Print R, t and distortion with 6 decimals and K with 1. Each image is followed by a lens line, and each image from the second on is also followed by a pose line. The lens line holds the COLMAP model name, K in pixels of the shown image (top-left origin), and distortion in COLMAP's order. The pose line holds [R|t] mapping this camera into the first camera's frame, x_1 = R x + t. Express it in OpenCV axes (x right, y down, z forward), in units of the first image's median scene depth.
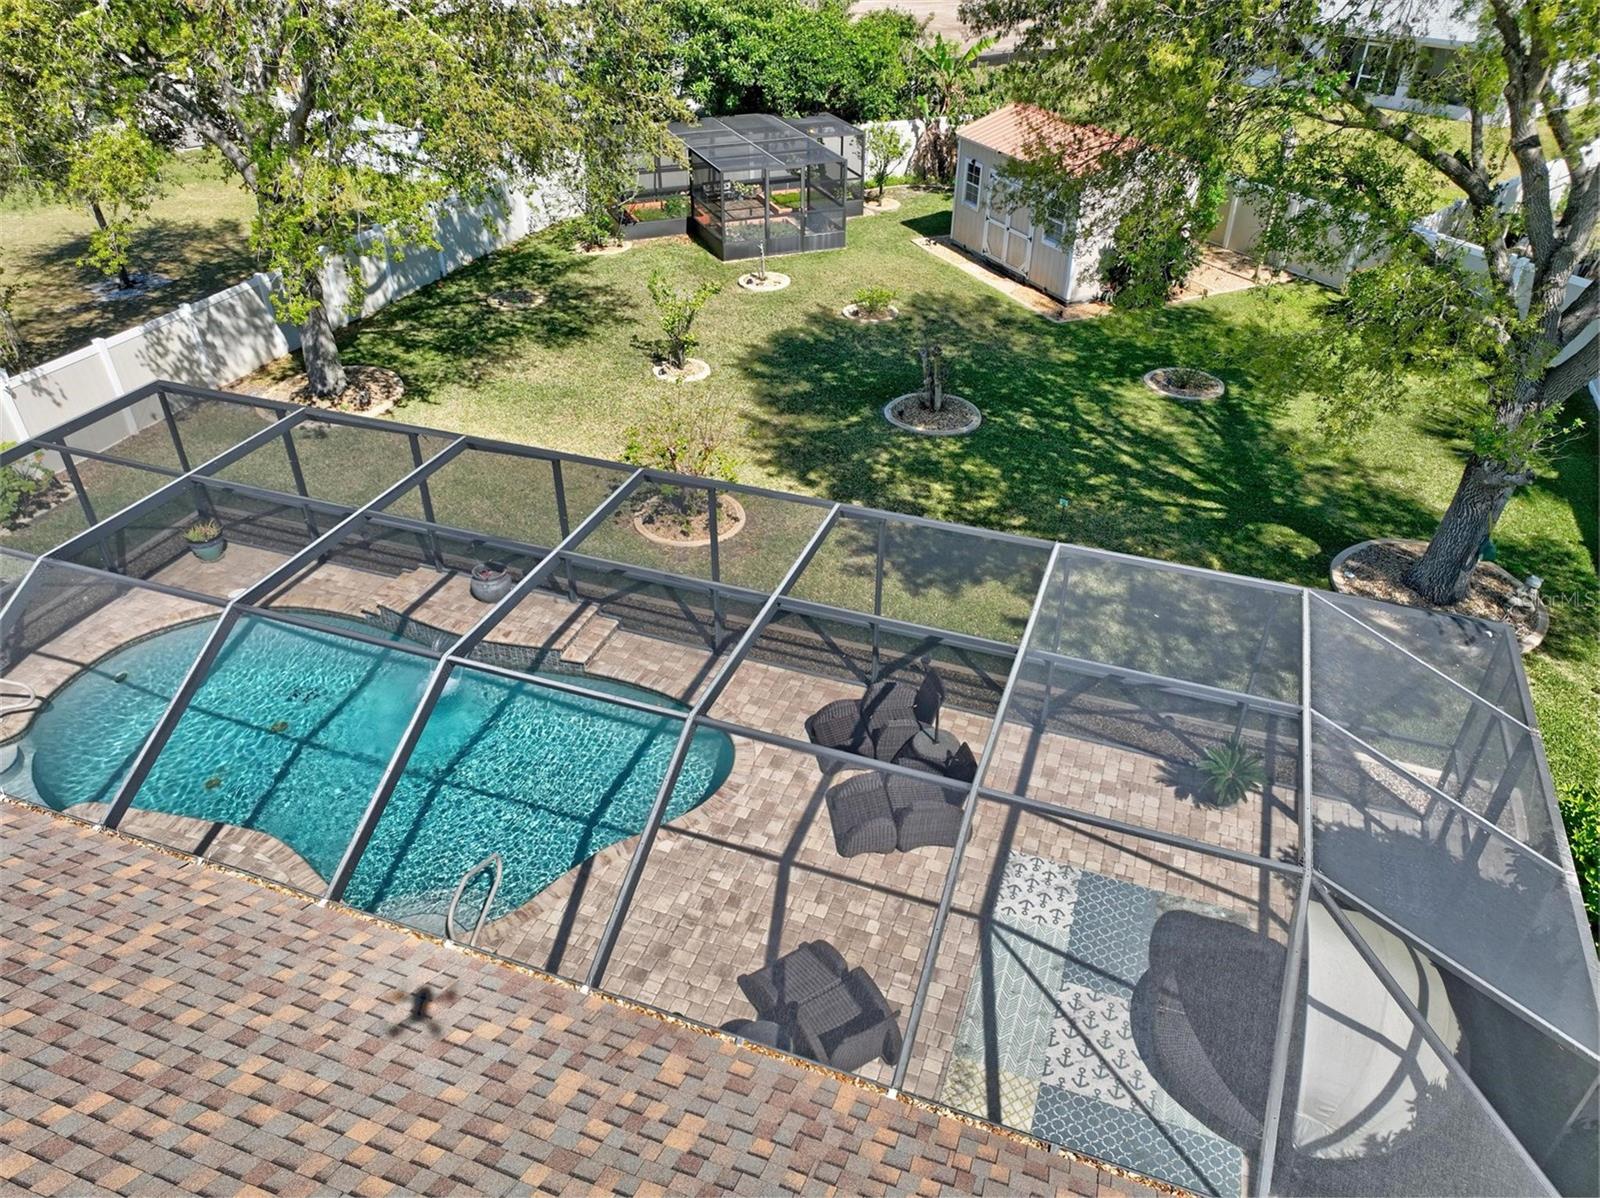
lens RADIAL K [[1137.9, 0, 800.0], [0, 1137.9, 599.0], [0, 0, 1]] dist [-0.003830, 0.001866]
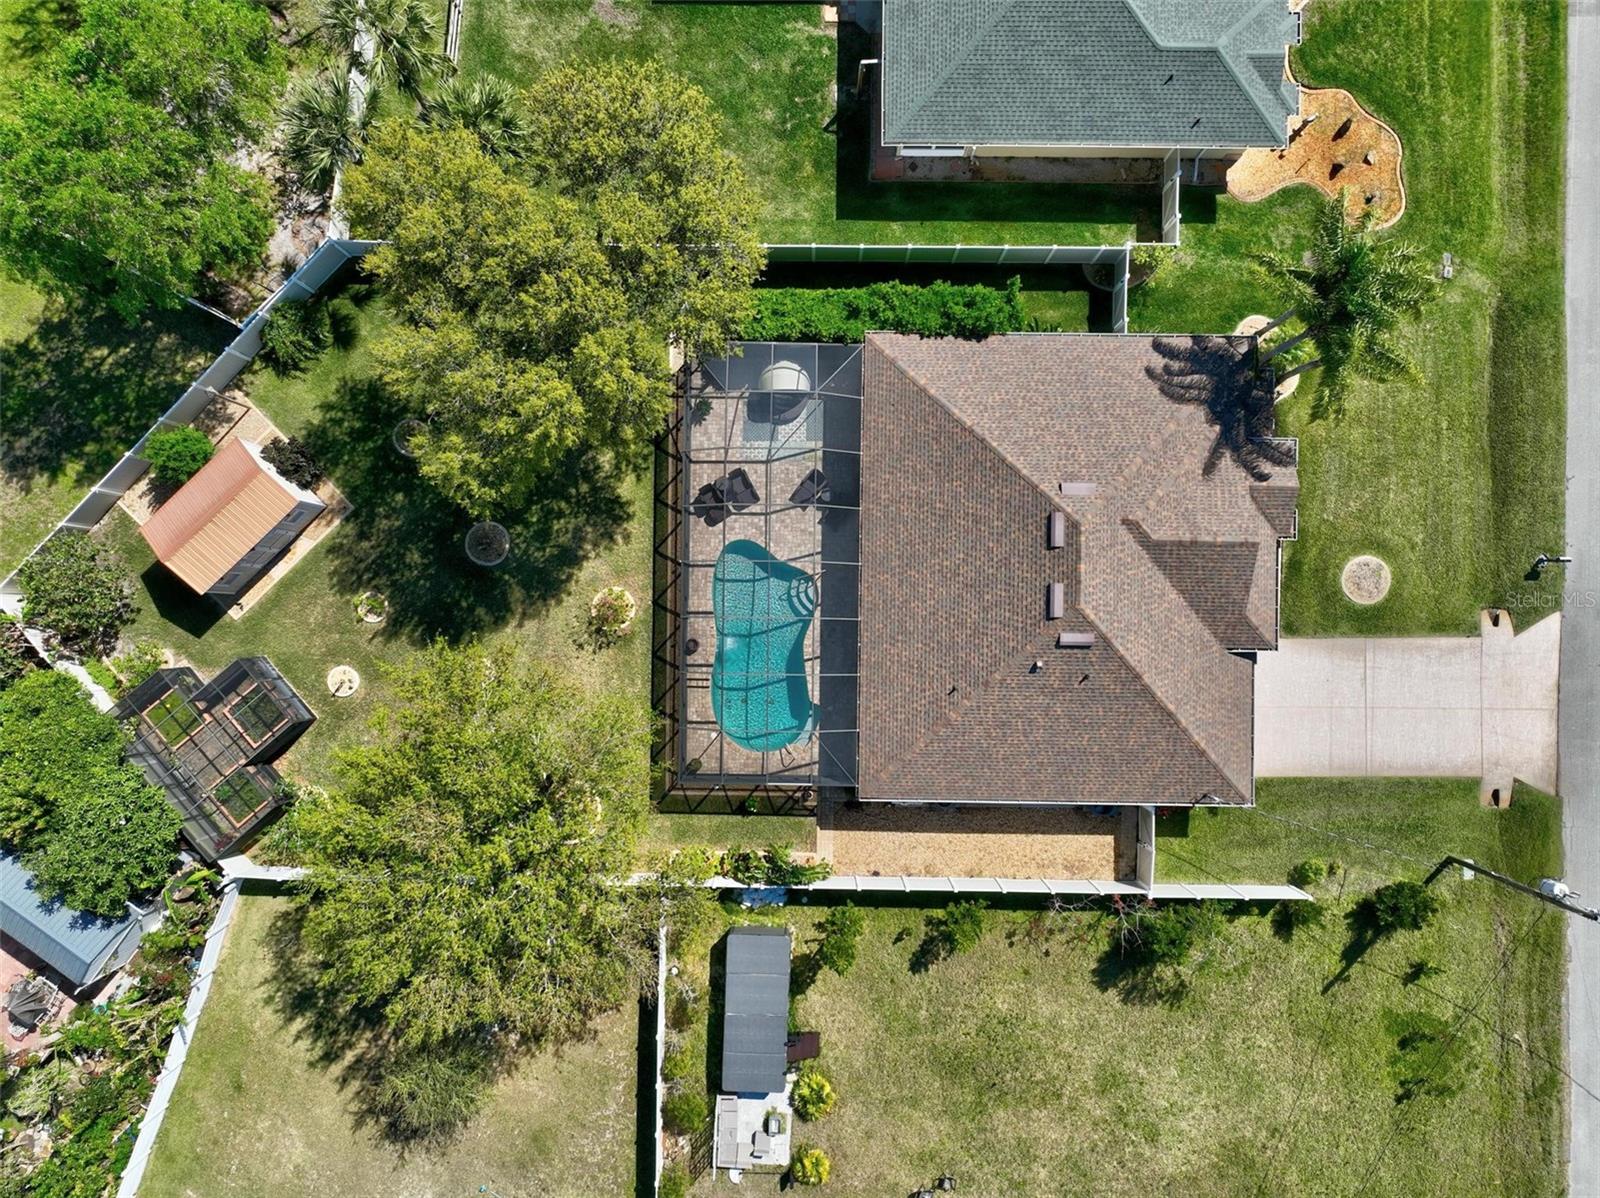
lens RADIAL K [[1127.7, 0, 800.0], [0, 1127.7, 599.0], [0, 0, 1]] dist [-0.003357, 0.023087]
pose [[-0.337198, -0.941366, 0.011323, -0.216041], [0.528148, -0.179200, 0.830029, -1.729222], [-0.779331, 0.285864, 0.557606, -0.674897]]
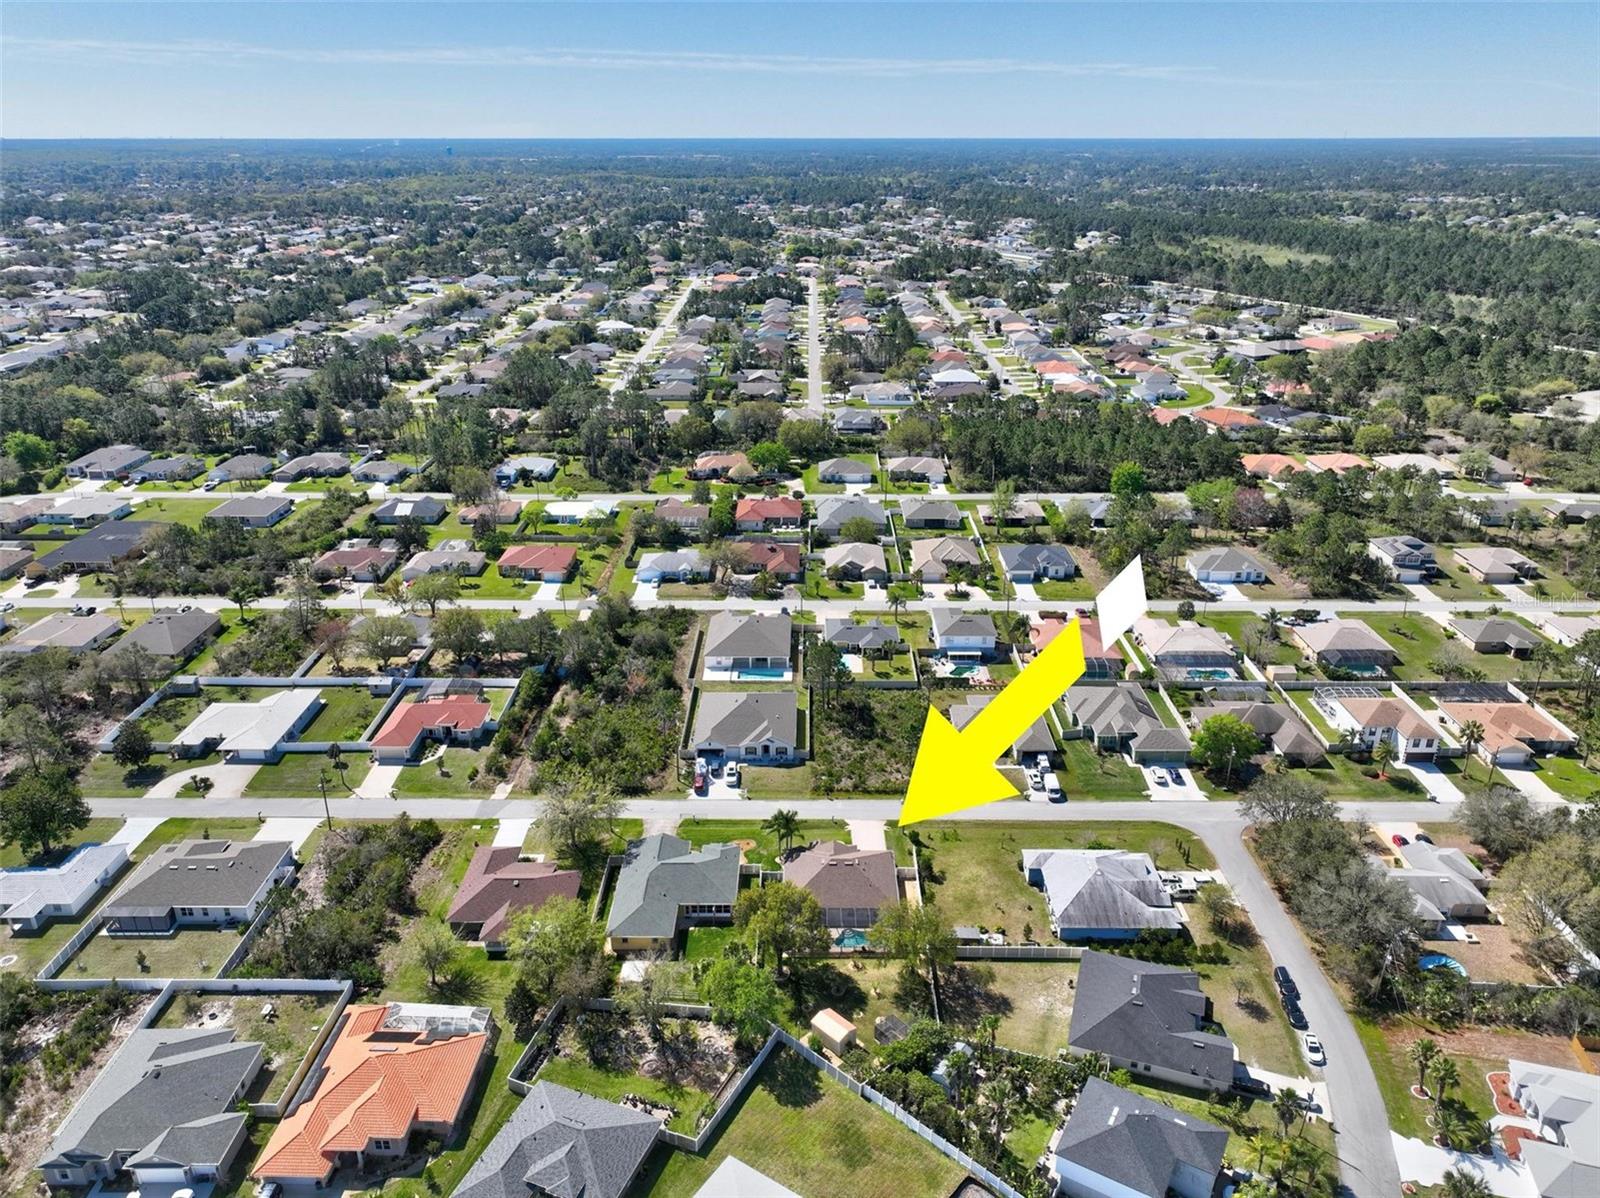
lens RADIAL K [[1129.9, 0, 800.0], [0, 1129.9, 599.0], [0, 0, 1]] dist [-0.006601, 0.026813]
pose [[-0.939903, 0.130170, -0.315655, 2.492745], [-0.191442, 0.564584, 0.802867, -7.964619], [0.282724, 0.815046, -0.505734, 2.712047]]
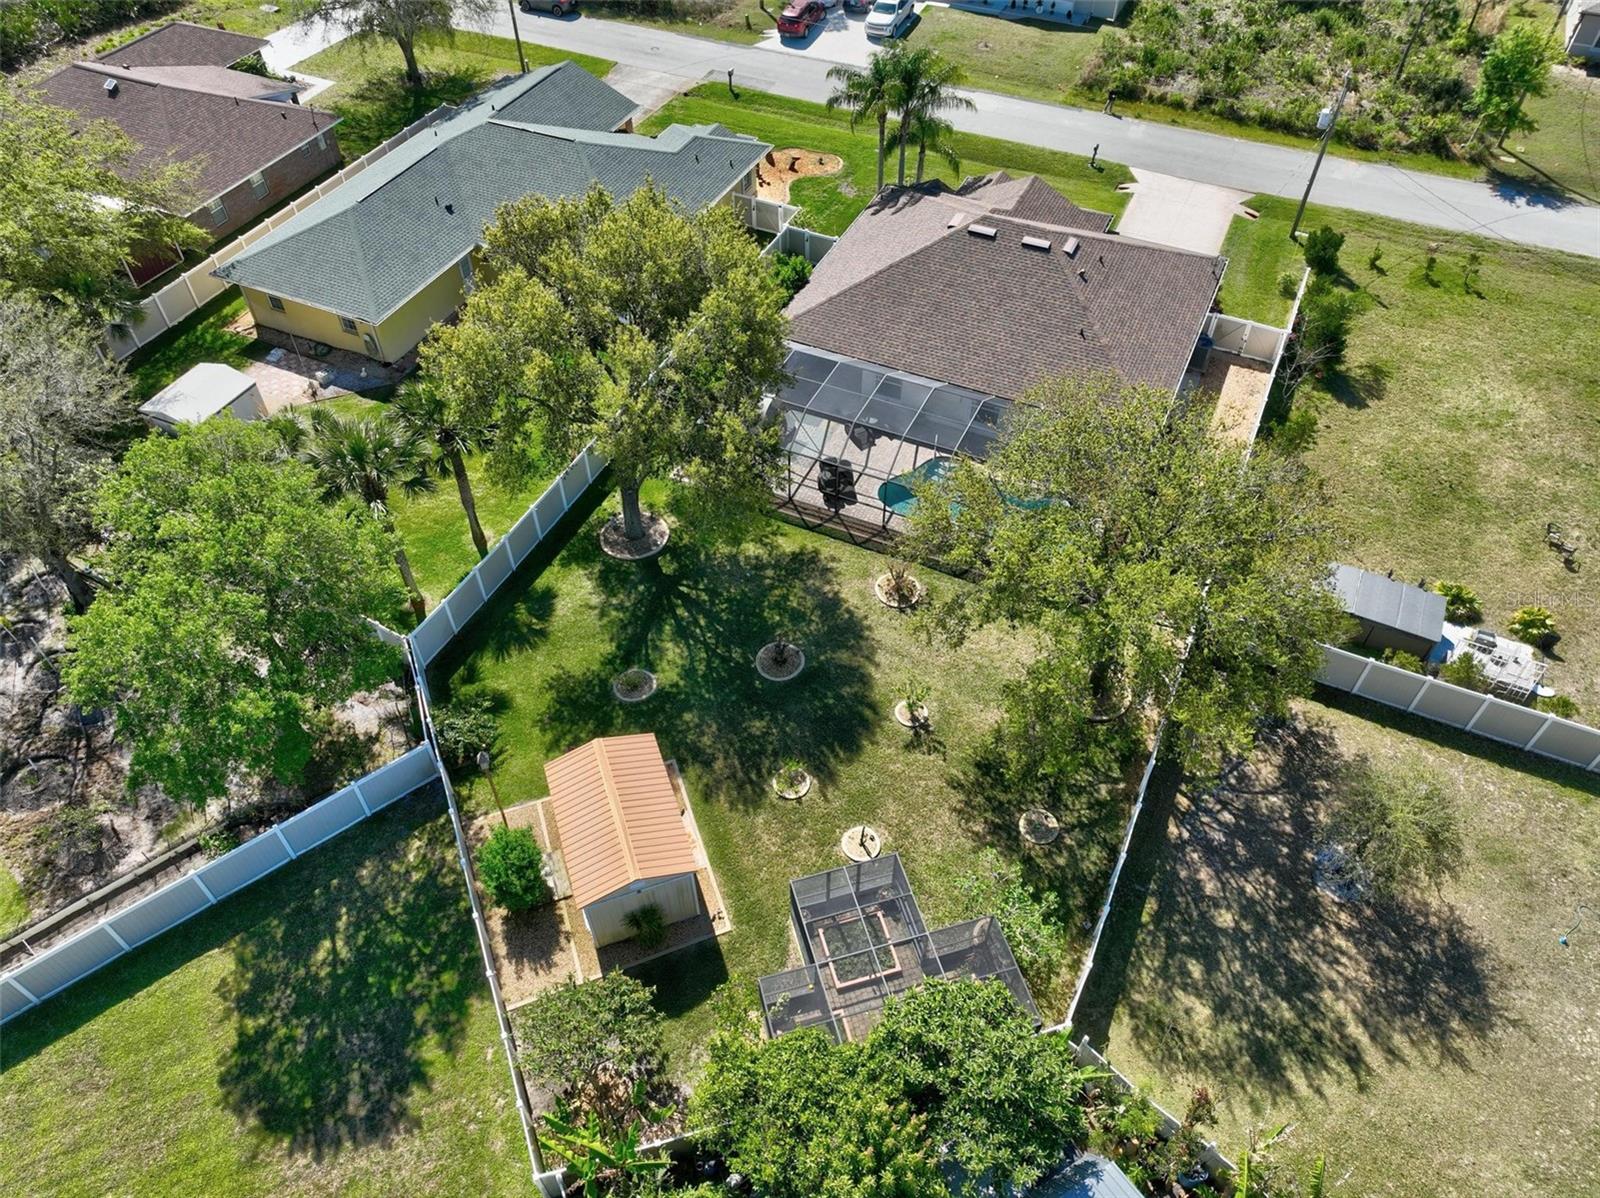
lens RADIAL K [[1127.7, 0, 800.0], [0, 1127.7, 599.0], [0, 0, 1]] dist [-0.003357, 0.023087]
pose [[-0.996723, -0.059485, 0.054810, -0.017406], [0.045517, 0.147665, 0.987989, -2.194413], [-0.066865, 0.987247, -0.144474, 1.216334]]
